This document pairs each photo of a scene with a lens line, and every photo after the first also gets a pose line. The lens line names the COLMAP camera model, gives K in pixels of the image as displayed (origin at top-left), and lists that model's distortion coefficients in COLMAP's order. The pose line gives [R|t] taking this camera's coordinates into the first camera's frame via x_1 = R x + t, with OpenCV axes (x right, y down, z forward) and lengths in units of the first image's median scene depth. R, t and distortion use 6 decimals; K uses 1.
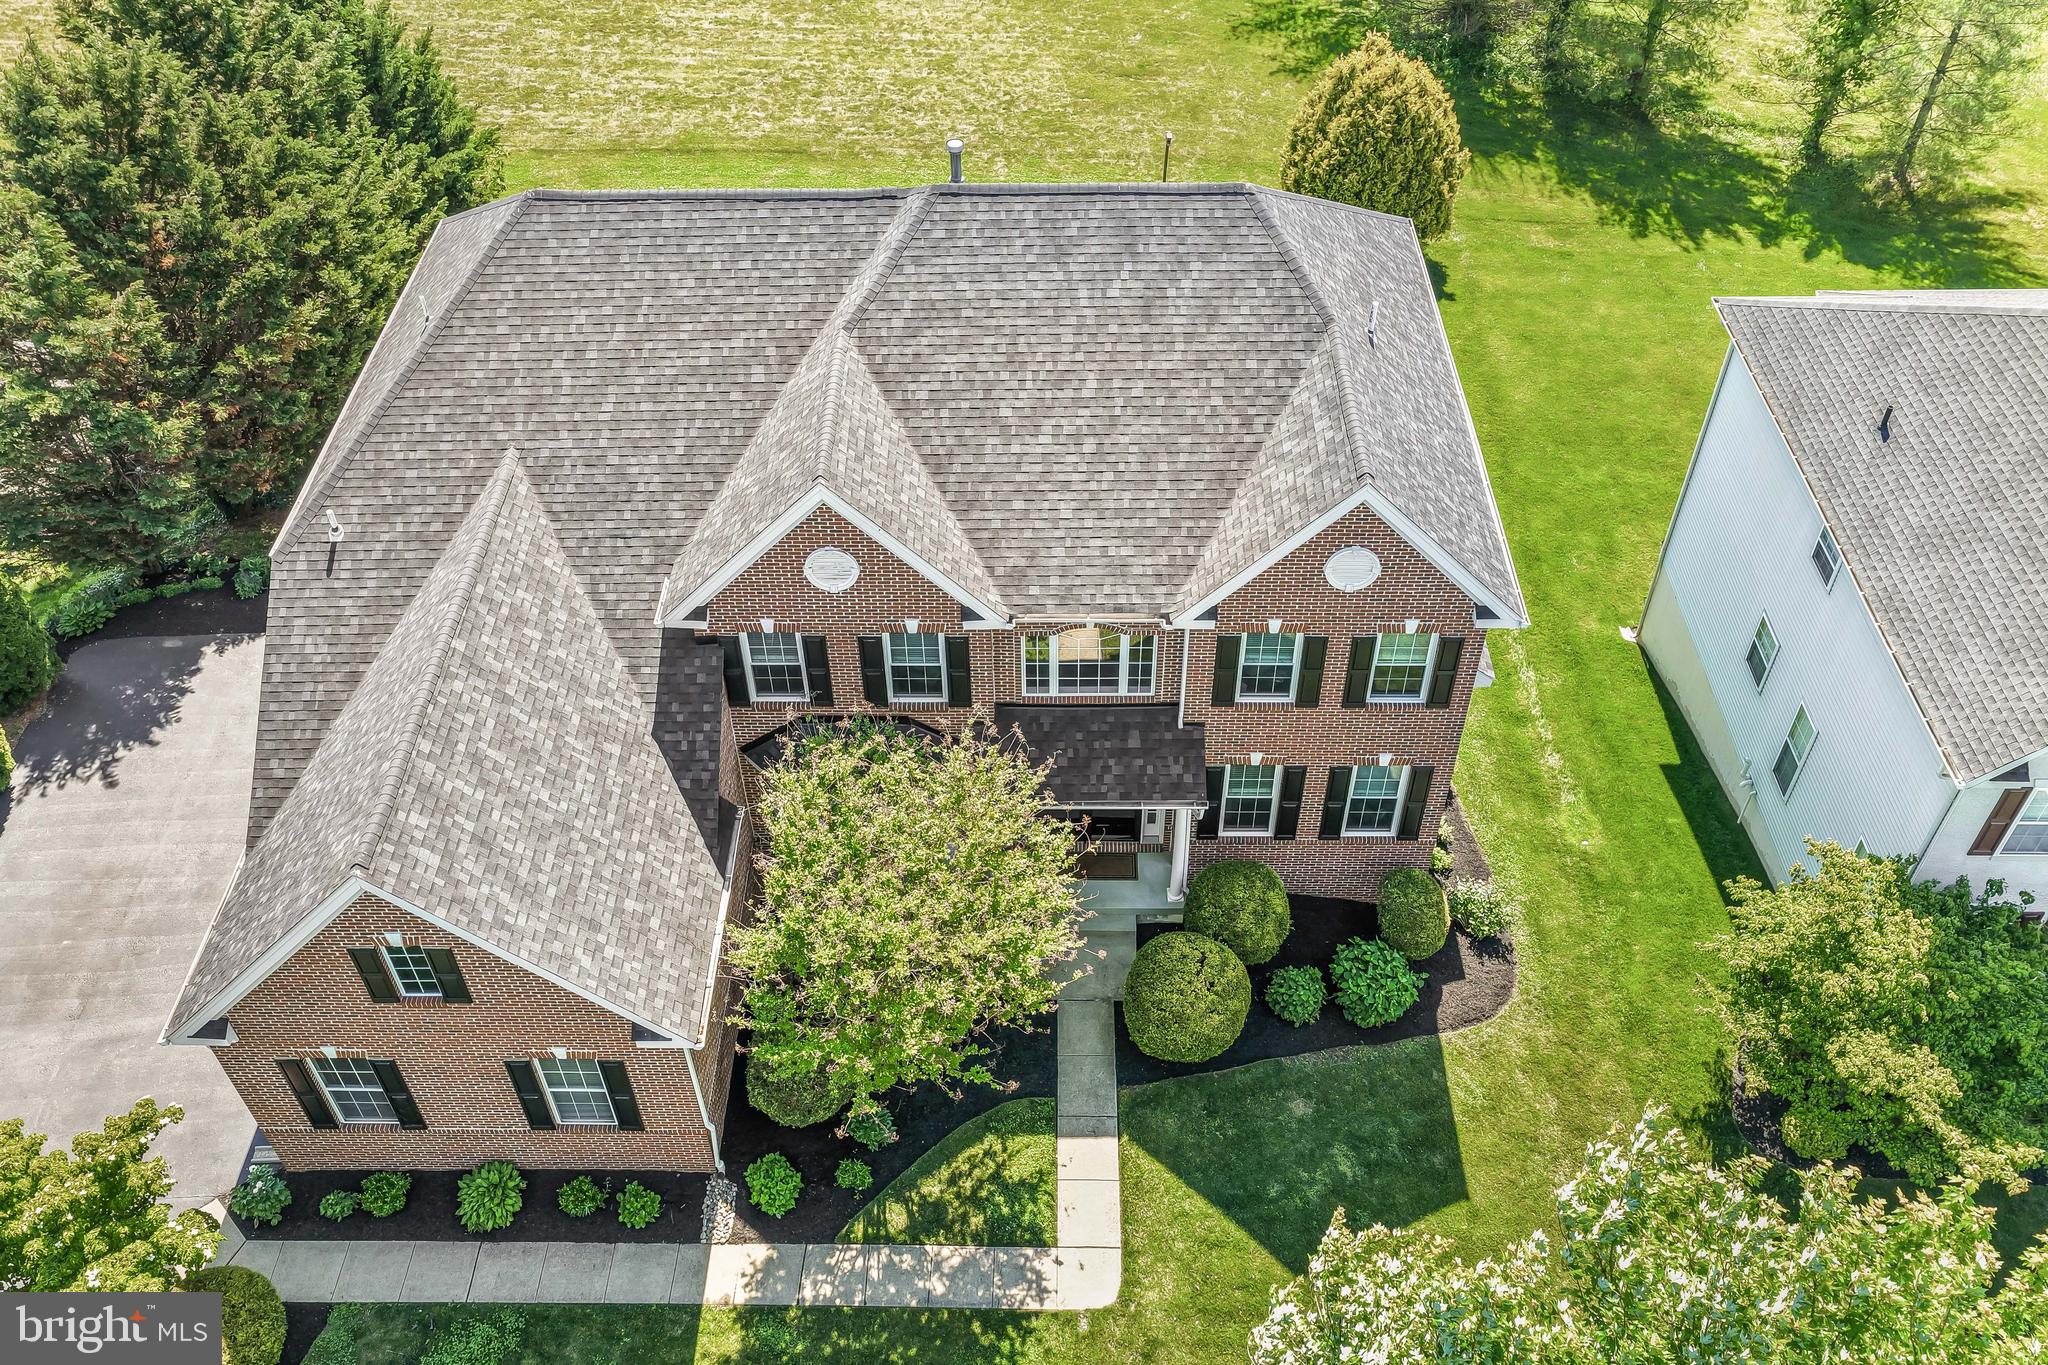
lens RADIAL K [[1708.4, 0, 1023.2], [0, 1708.4, 667.6], [0, 0, 1]] dist [-0.005858, -0.009059]
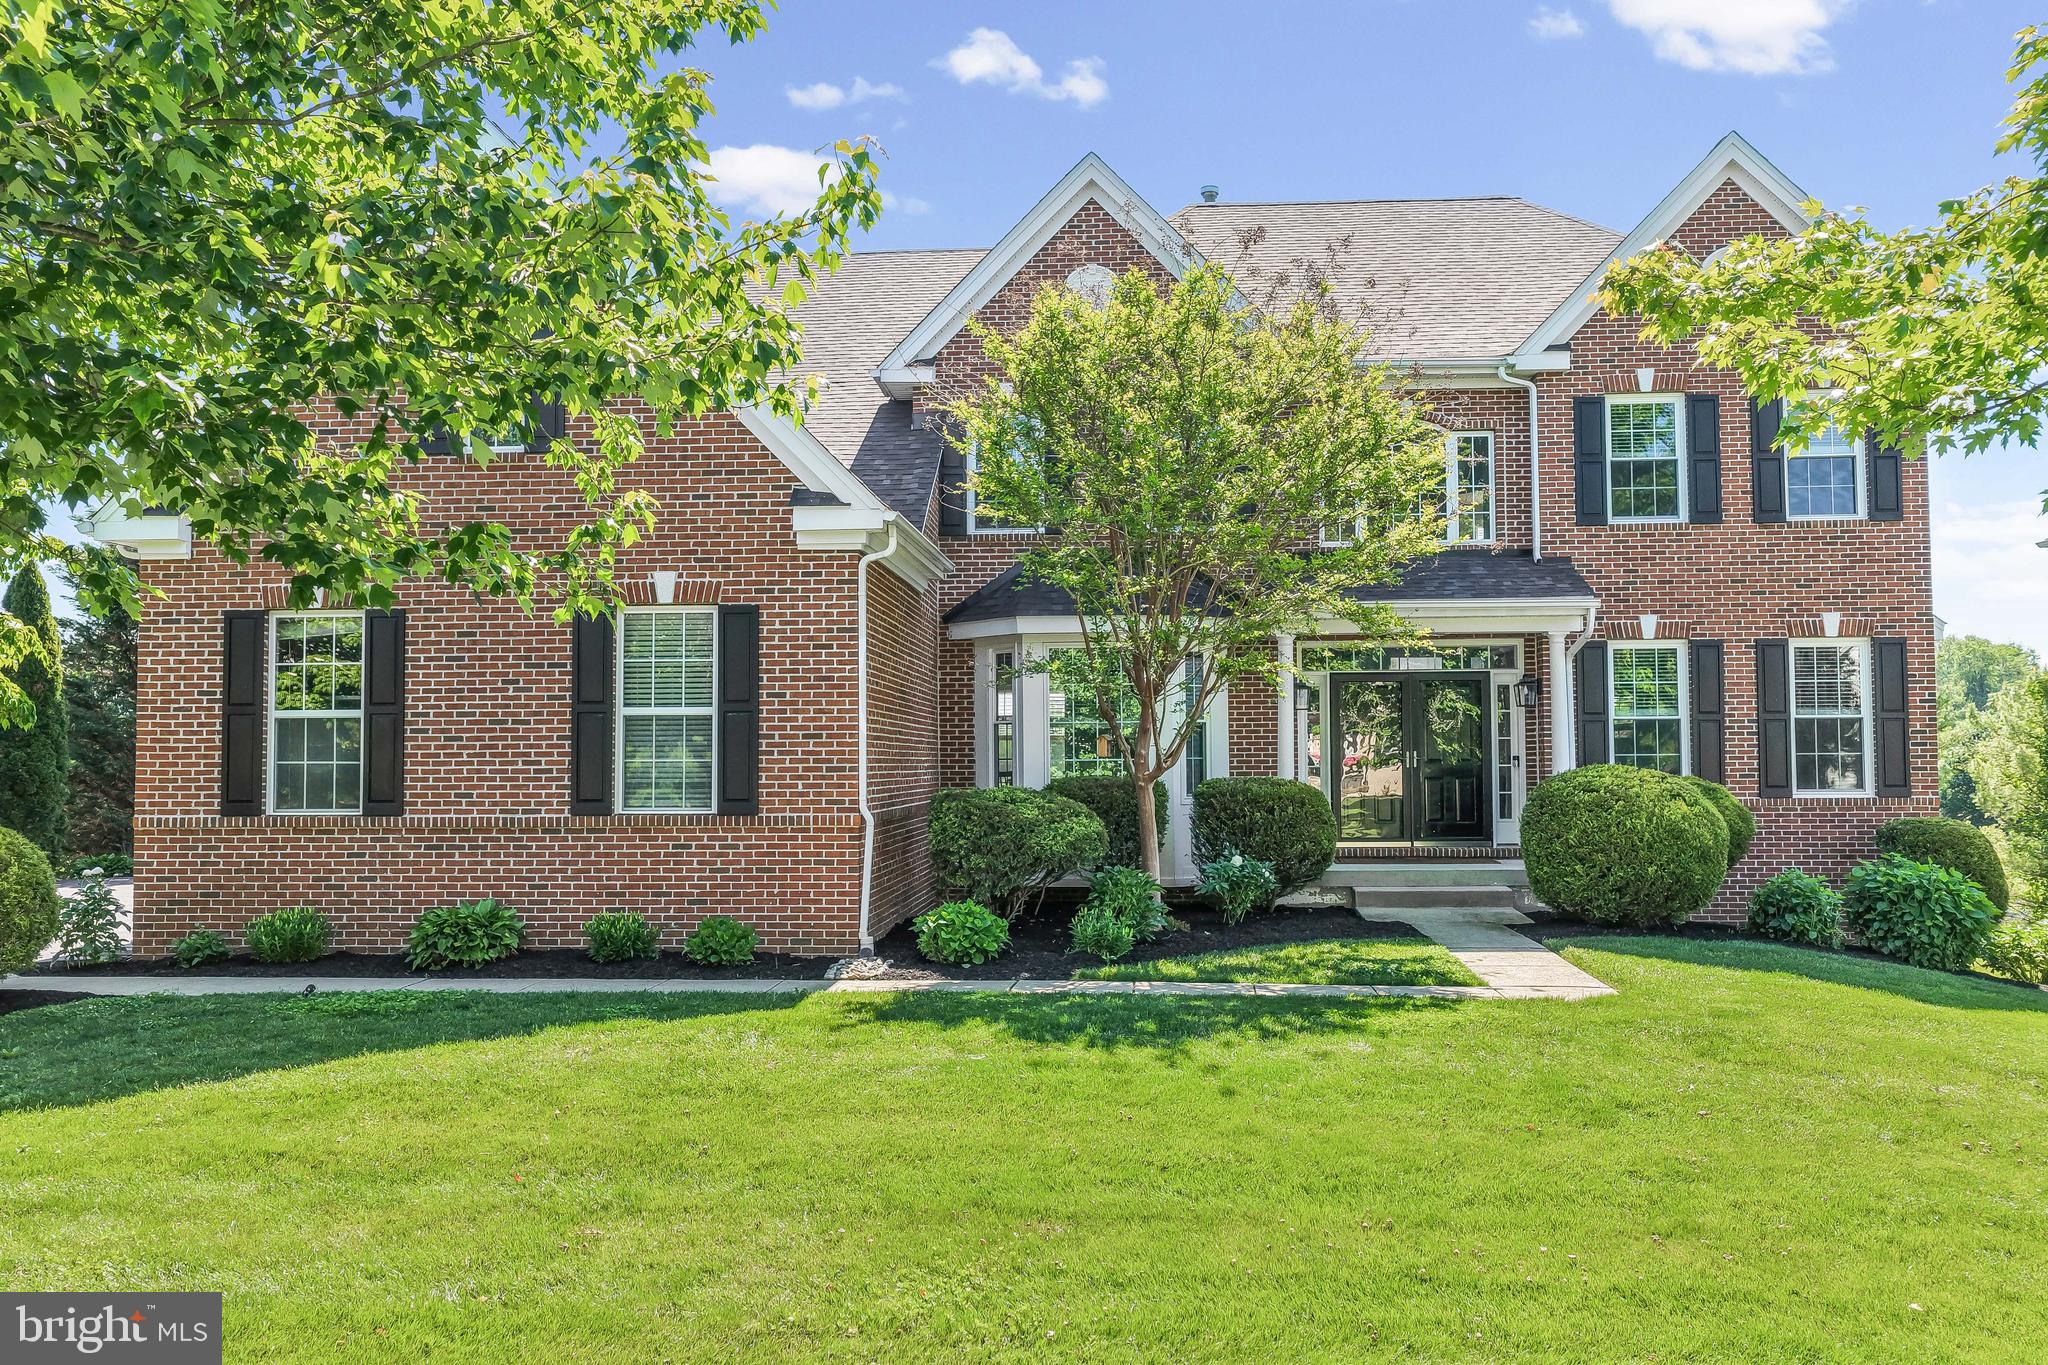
lens RADIAL K [[1728.7, 0, 1031.6], [0, 1728.7, 667.4], [0, 0, 1]] dist [-0.007636, 0.040724]
pose [[0.998226, 0.003400, -0.059440, -0.087157], [-0.046124, 0.675444, -0.735968, 0.657546], [0.037646, 0.737404, 0.674402, 0.539095]]
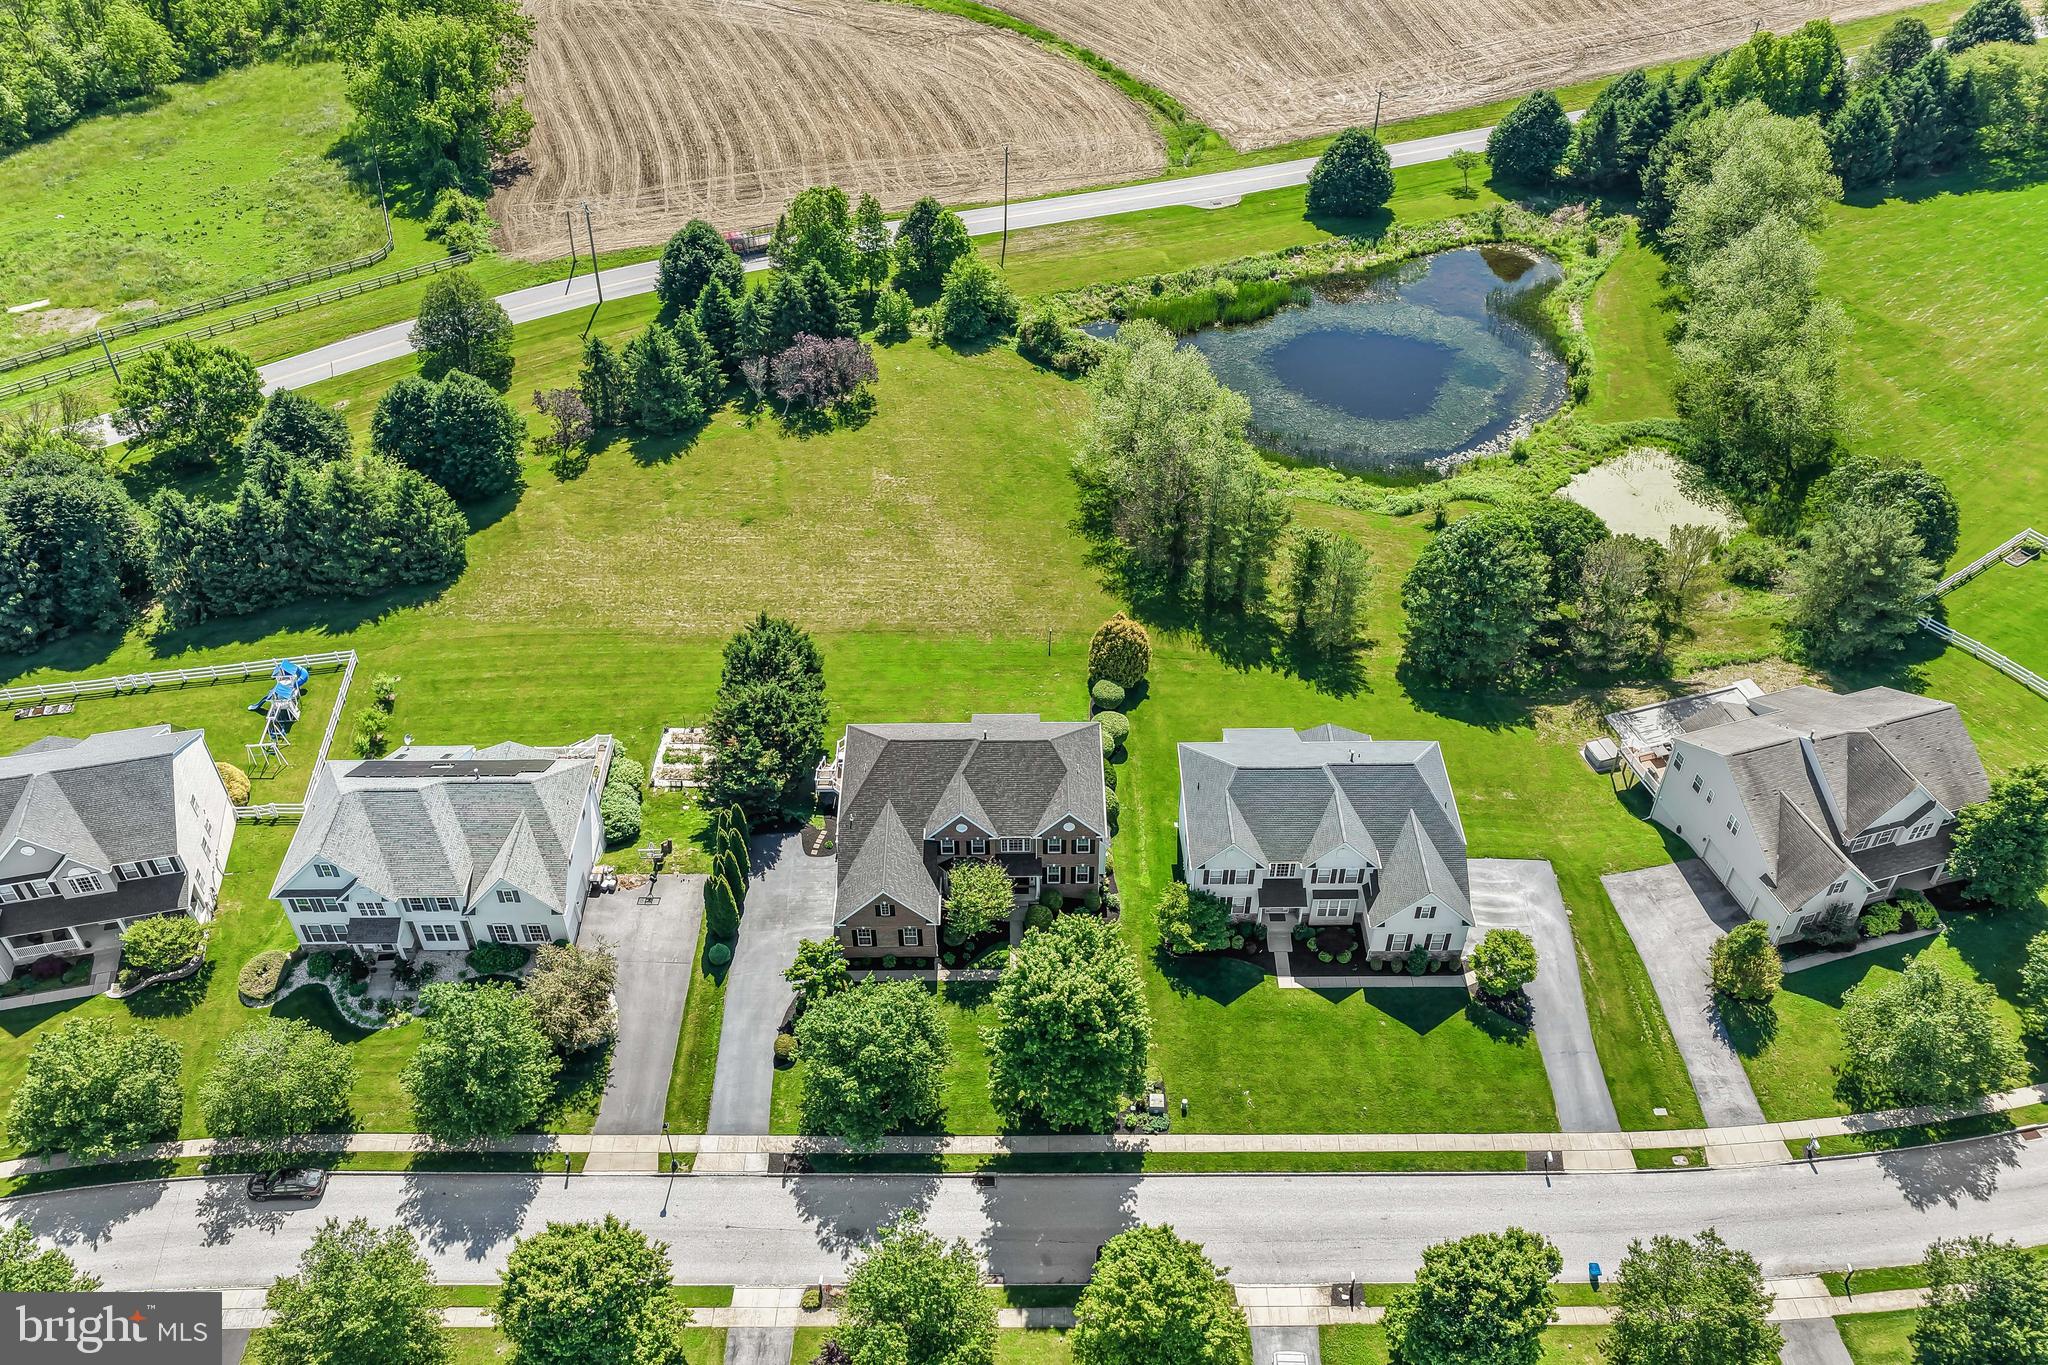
lens RADIAL K [[1728.7, 0, 1031.6], [0, 1728.7, 667.4], [0, 0, 1]] dist [-0.007636, 0.040724]
pose [[0.999681, -0.010915, 0.022776, -0.020060], [0.011941, 0.998897, -0.045407, -0.274658], [-0.022255, 0.045664, 0.998709, -3.744795]]
